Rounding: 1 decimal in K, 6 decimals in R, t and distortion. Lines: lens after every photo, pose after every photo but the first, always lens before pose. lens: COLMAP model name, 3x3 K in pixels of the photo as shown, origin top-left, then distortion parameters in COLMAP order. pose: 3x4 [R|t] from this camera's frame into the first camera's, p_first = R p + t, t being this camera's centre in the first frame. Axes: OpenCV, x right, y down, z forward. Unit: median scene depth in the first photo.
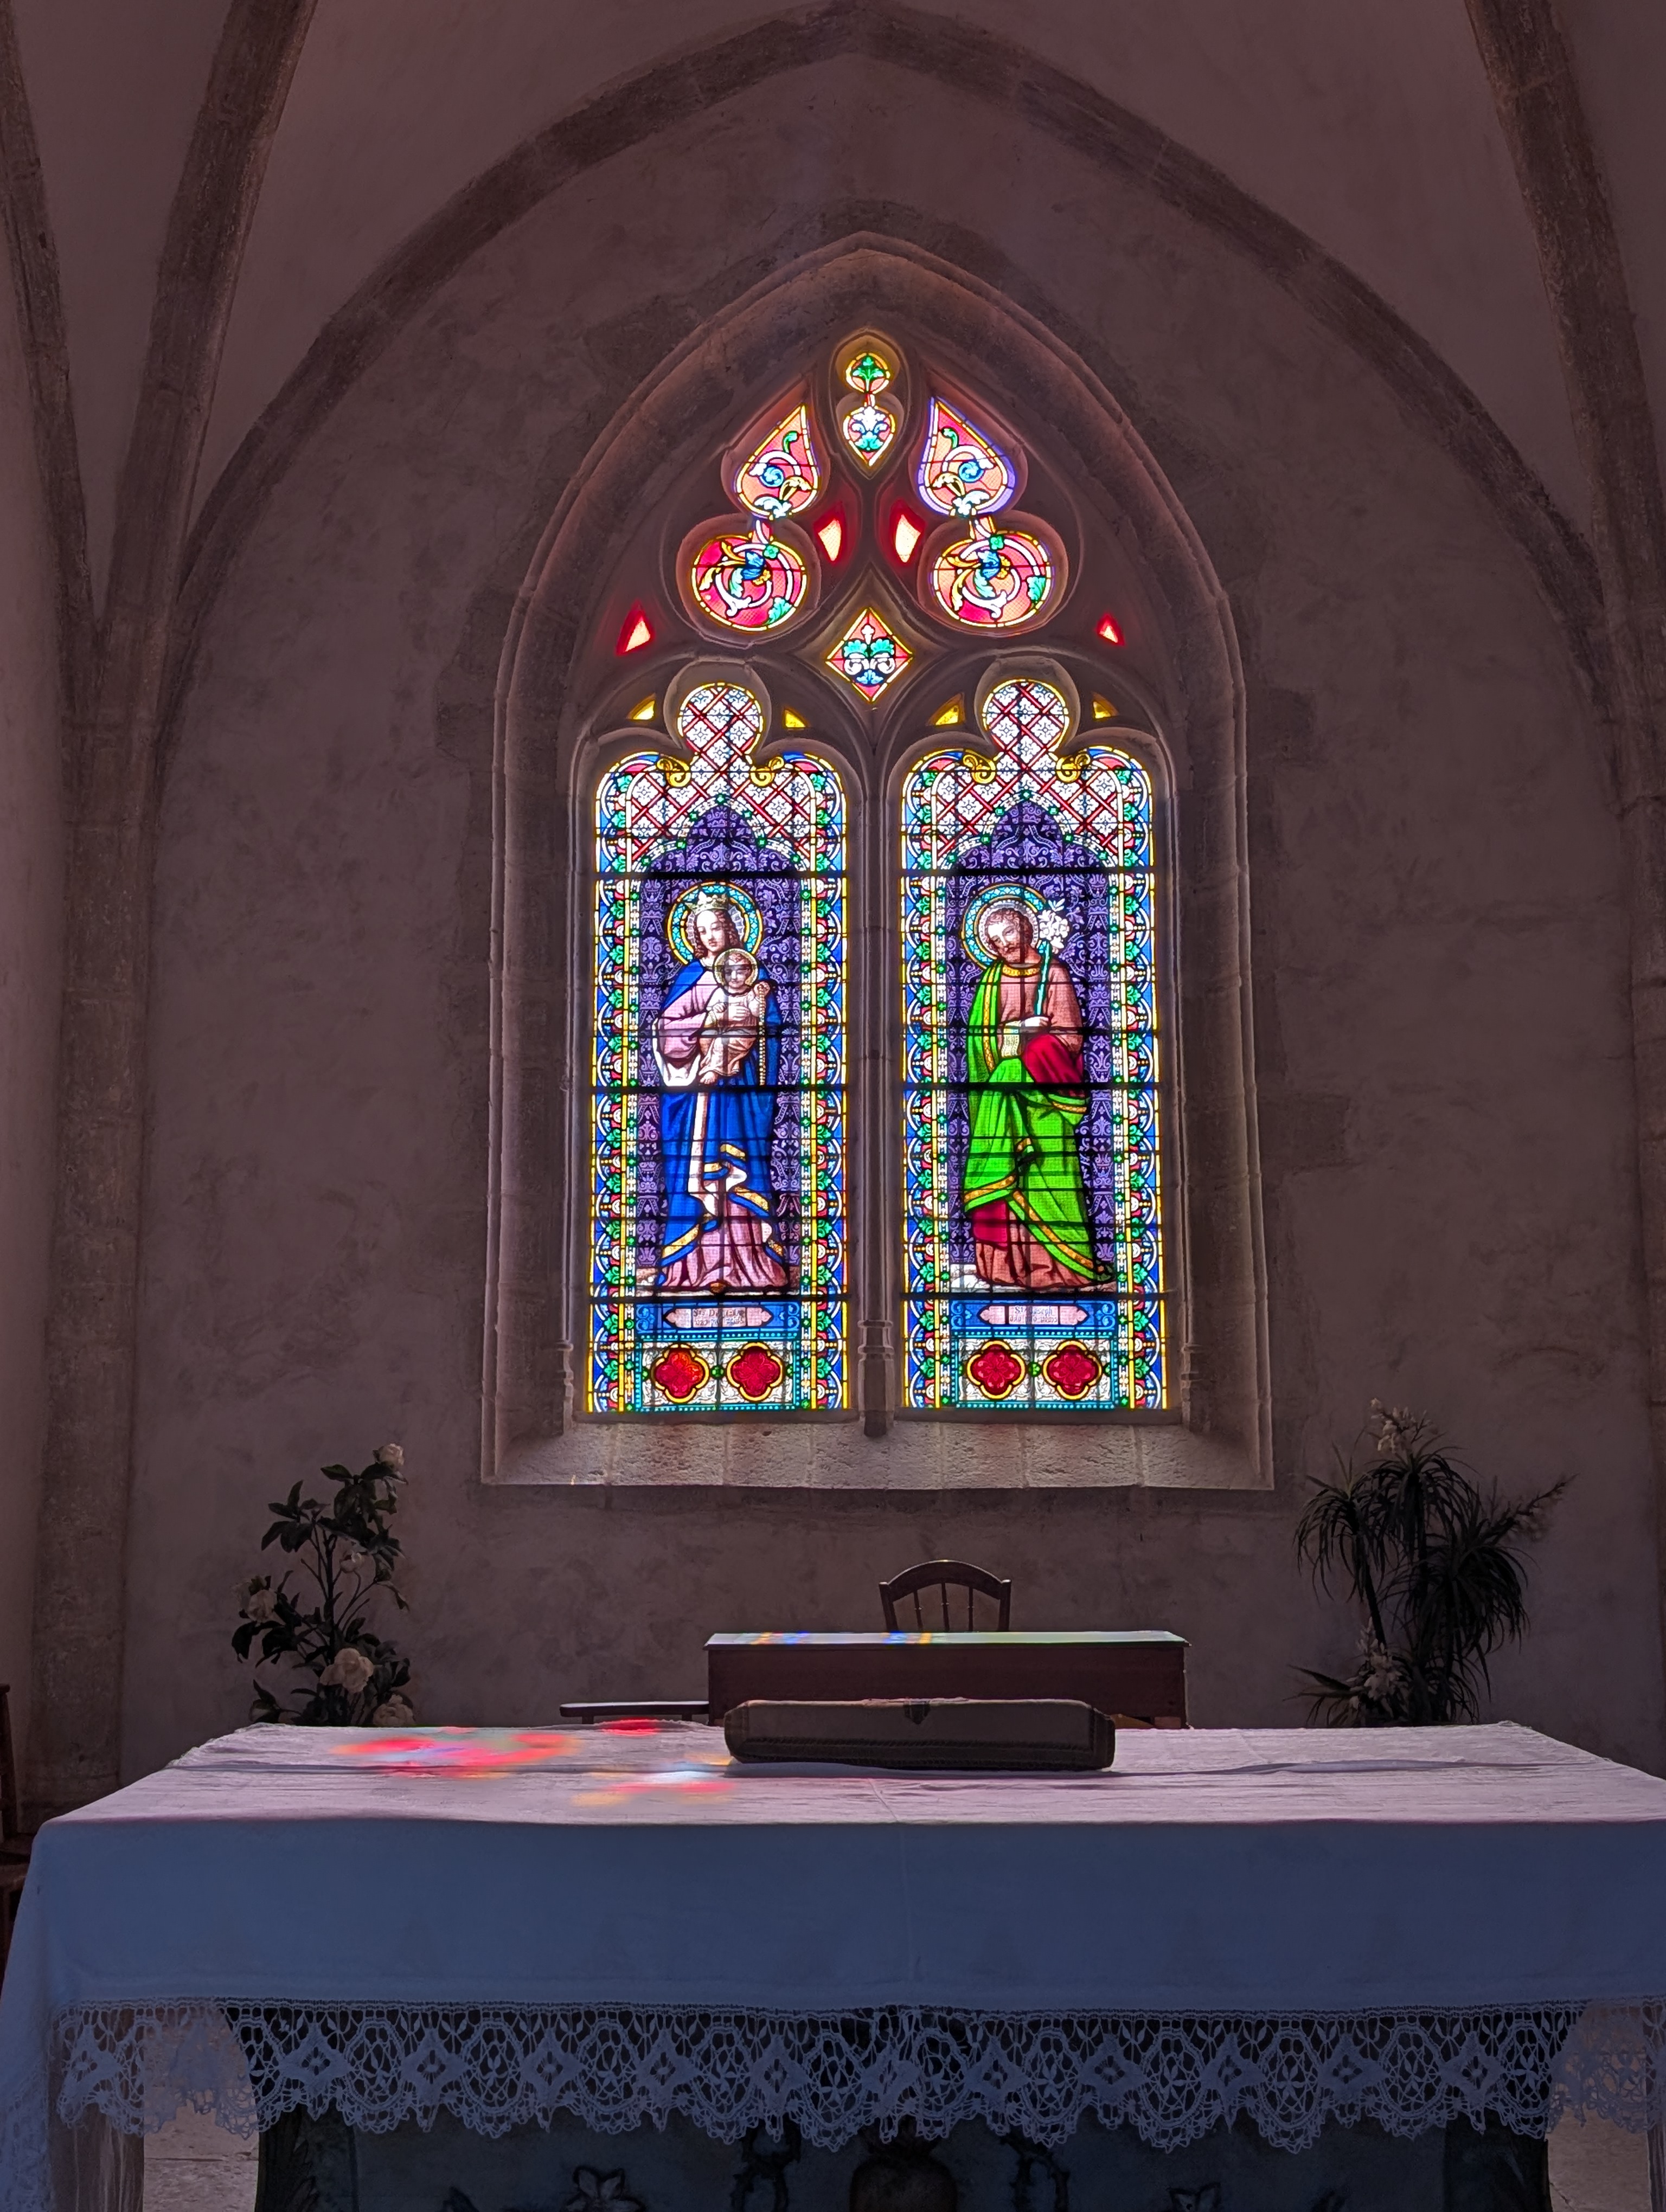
lens RADIAL K [[2328.2, 0, 845.4], [0, 2328.2, 1195.0], [0, 0, 1]] dist [0.172234, -0.610937]
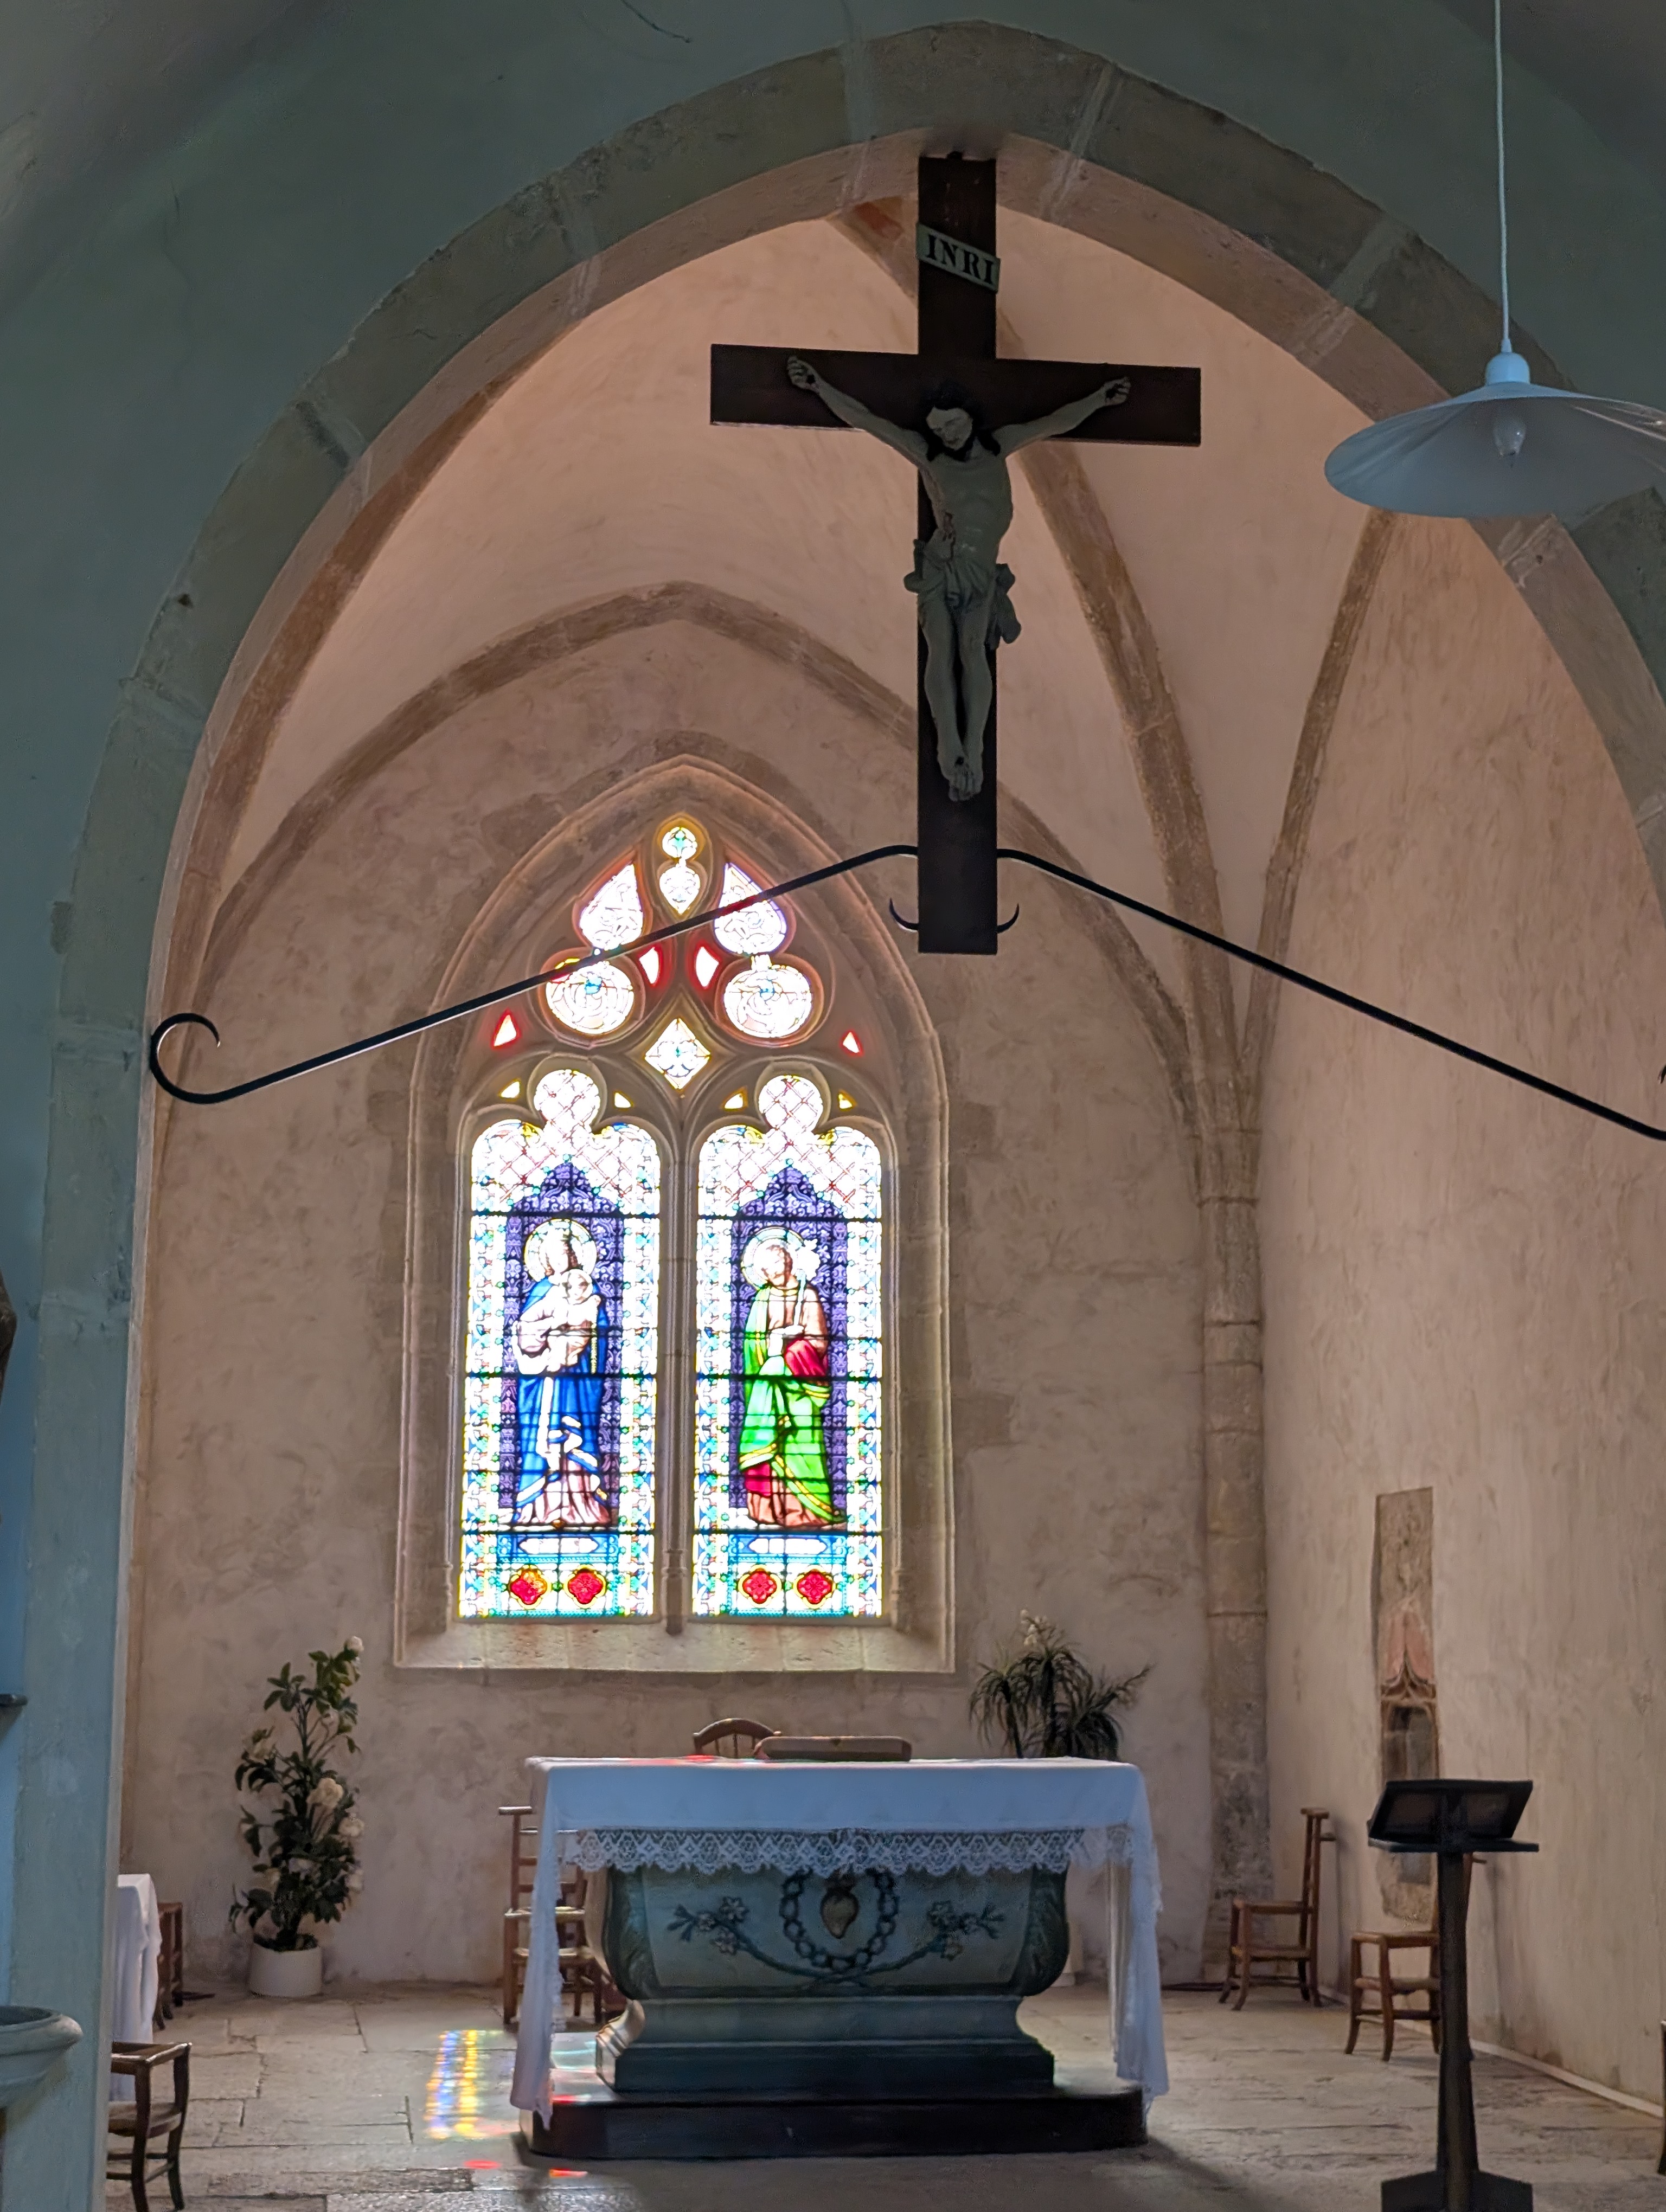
lens RADIAL K [[4516.5, 0, 955.9], [0, 4516.5, 975.7], [0, 0, 1]] dist [0.213075, -1.728066]
pose [[0.980654, 0.035766, 0.192453, -0.347429], [-0.027544, 0.998597, -0.045226, -0.166031], [-0.193801, 0.039050, 0.980263, -1.649691]]
